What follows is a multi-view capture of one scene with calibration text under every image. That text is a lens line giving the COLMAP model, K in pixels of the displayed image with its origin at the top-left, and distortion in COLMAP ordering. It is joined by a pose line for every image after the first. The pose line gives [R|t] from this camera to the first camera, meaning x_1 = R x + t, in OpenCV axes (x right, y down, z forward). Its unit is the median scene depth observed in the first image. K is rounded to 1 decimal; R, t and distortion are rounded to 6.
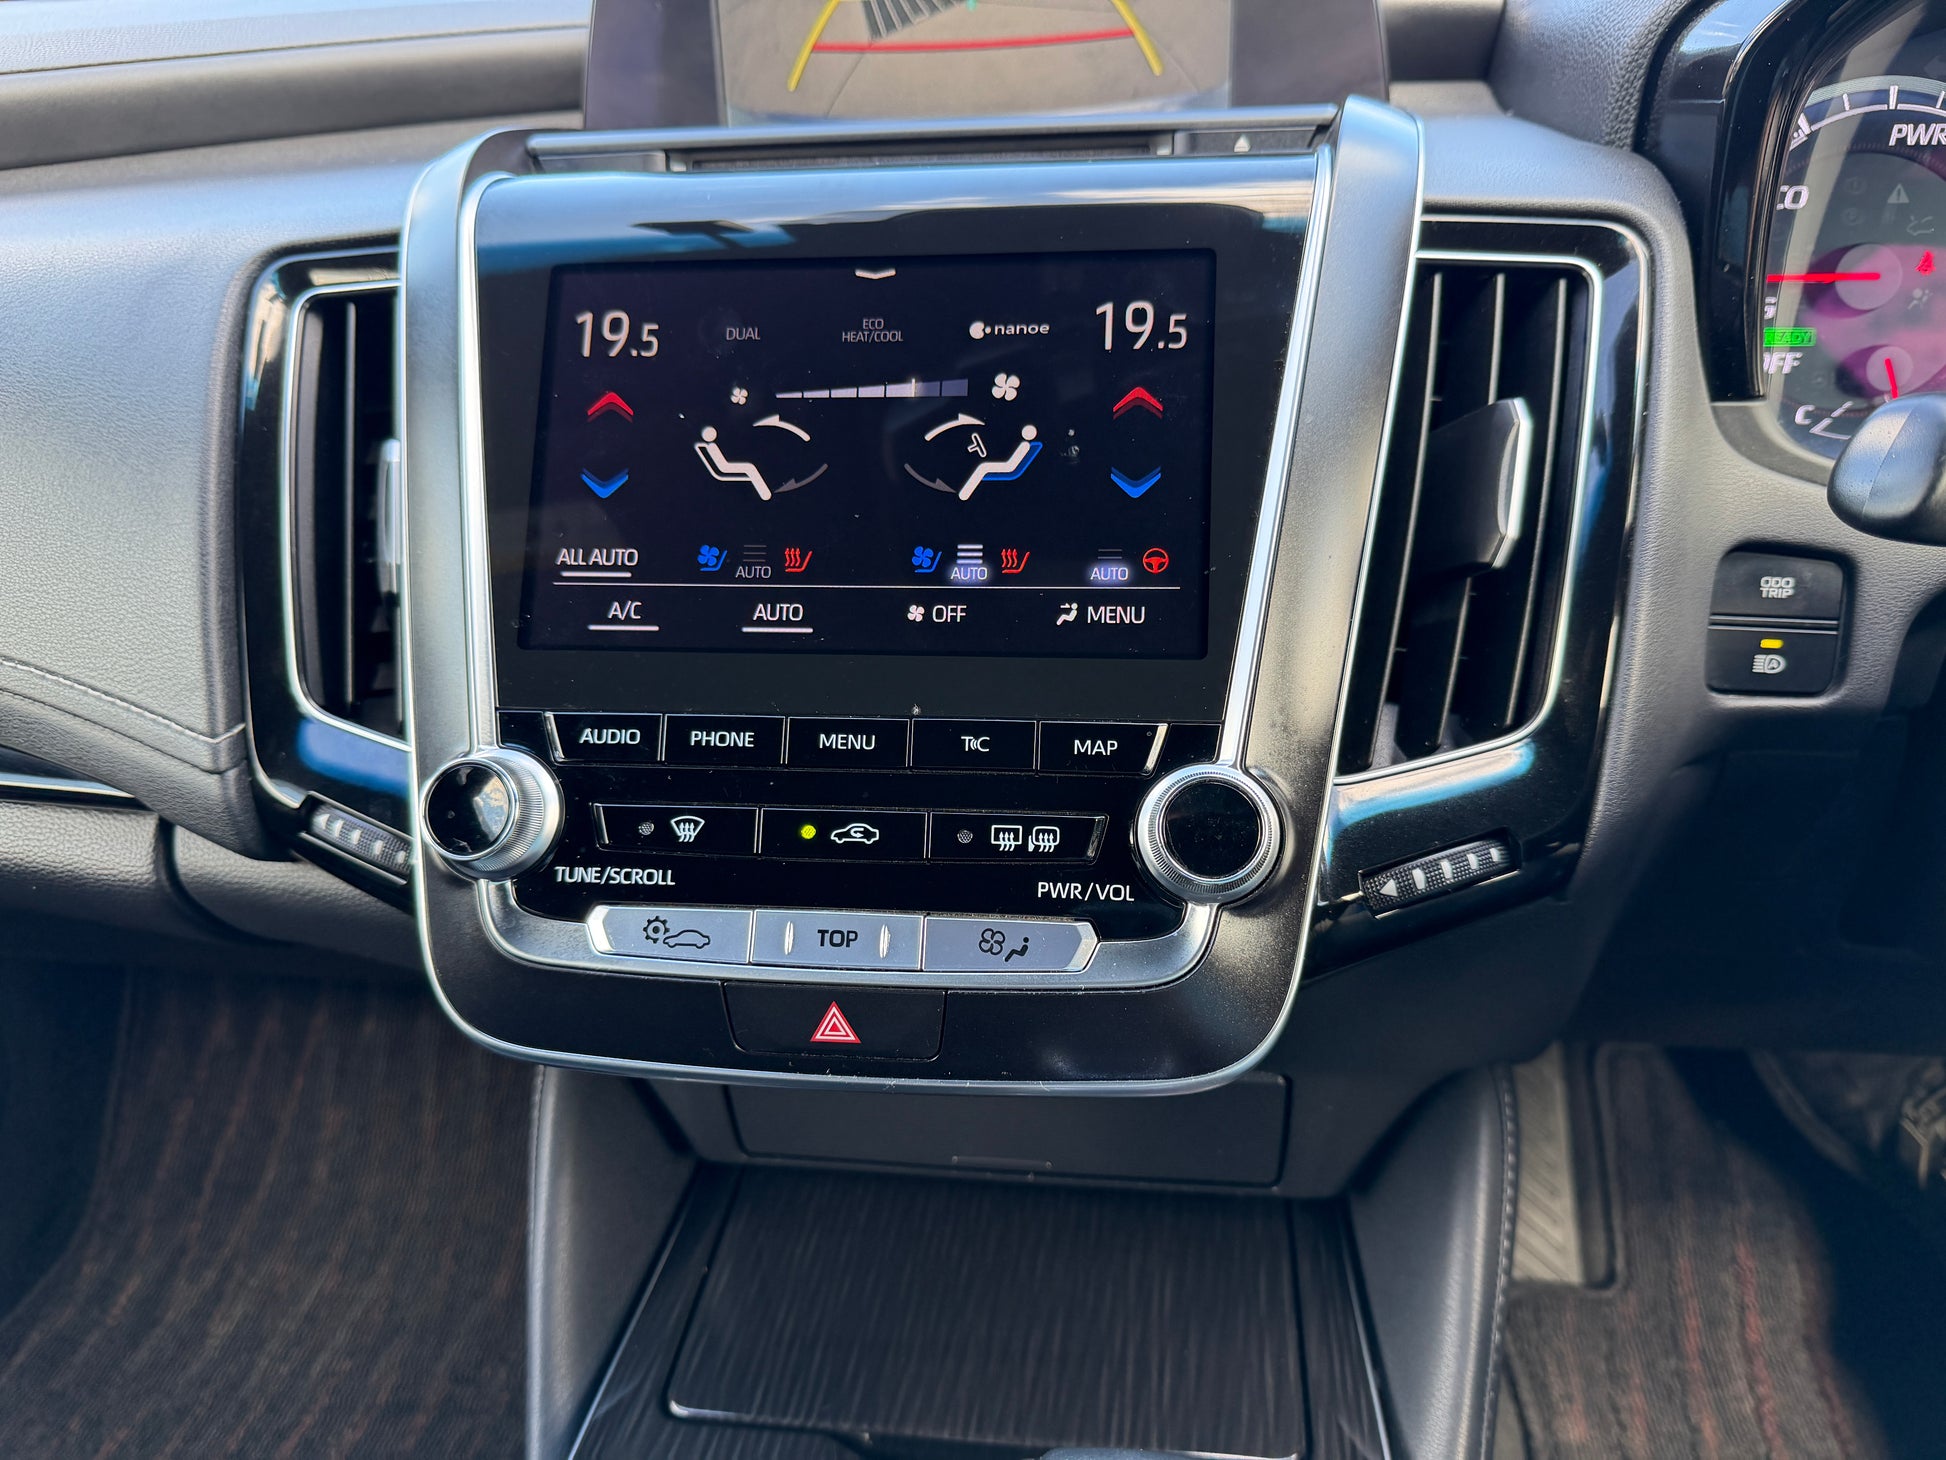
lens RADIAL K [[1397.1, 0, 960.9], [0, 1397.1, 812.0], [0, 0, 1]] dist [-0.011219, -0.005568]
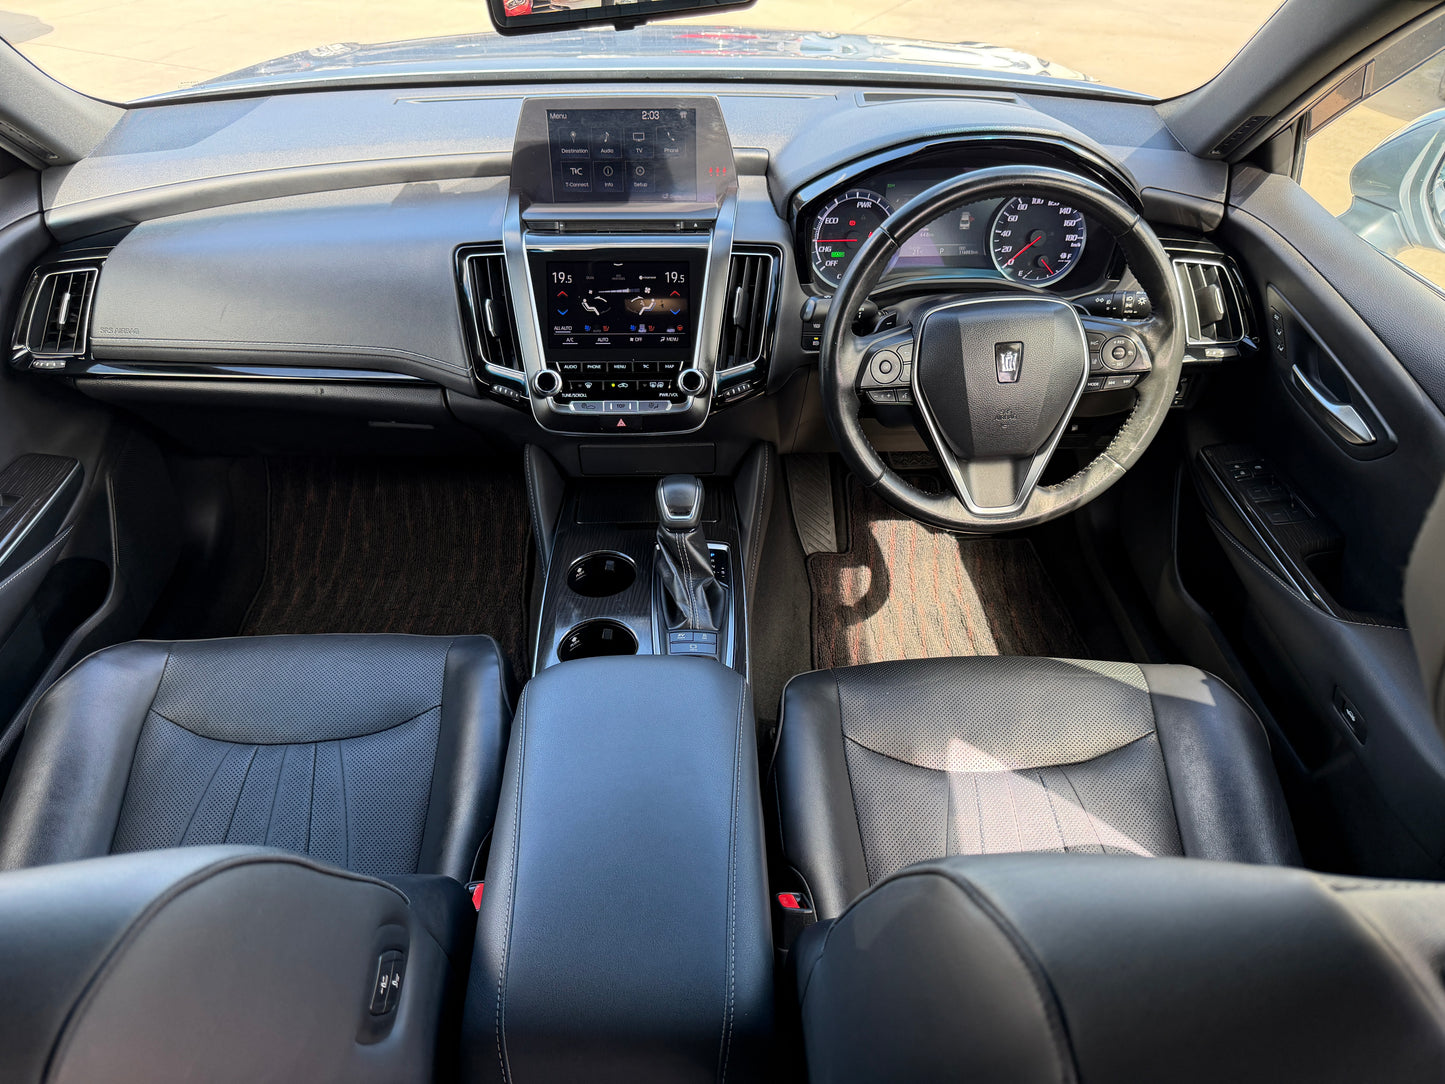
lens RADIAL K [[1037.4, 0, 713.5], [0, 1037.4, 602.9], [0, 0, 1]] dist [-0.011219, -0.005568]
pose [[0.986306, -0.062213, 0.152739, -0.317894], [0.034233, 0.983179, 0.179406, 0.109130], [-0.161331, -0.171720, 0.971846, -2.407947]]
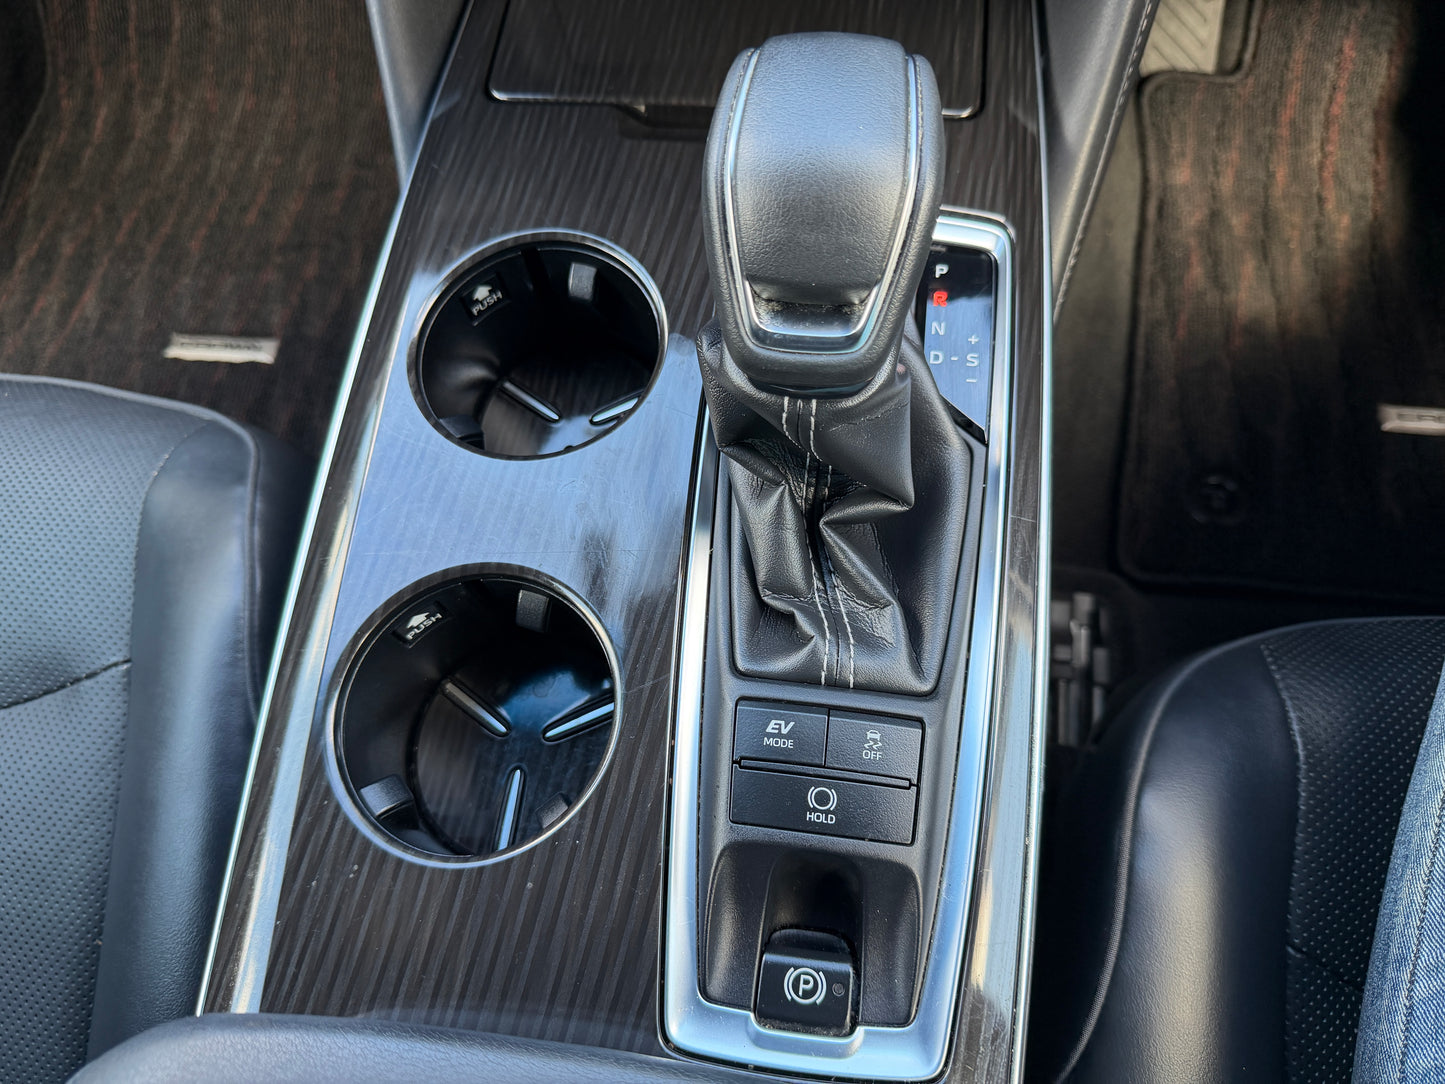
lens RADIAL K [[1019.8, 0, 722.5], [0, 1019.8, 542.0], [0, 0, 1]] dist [-0.012140, -0.003947]
pose [[0.999459, -0.019772, -0.026299, 0.024076], [0.031951, 0.774089, 0.632270, 0.162074], [0.007857, -0.632768, 0.774302, 0.001254]]
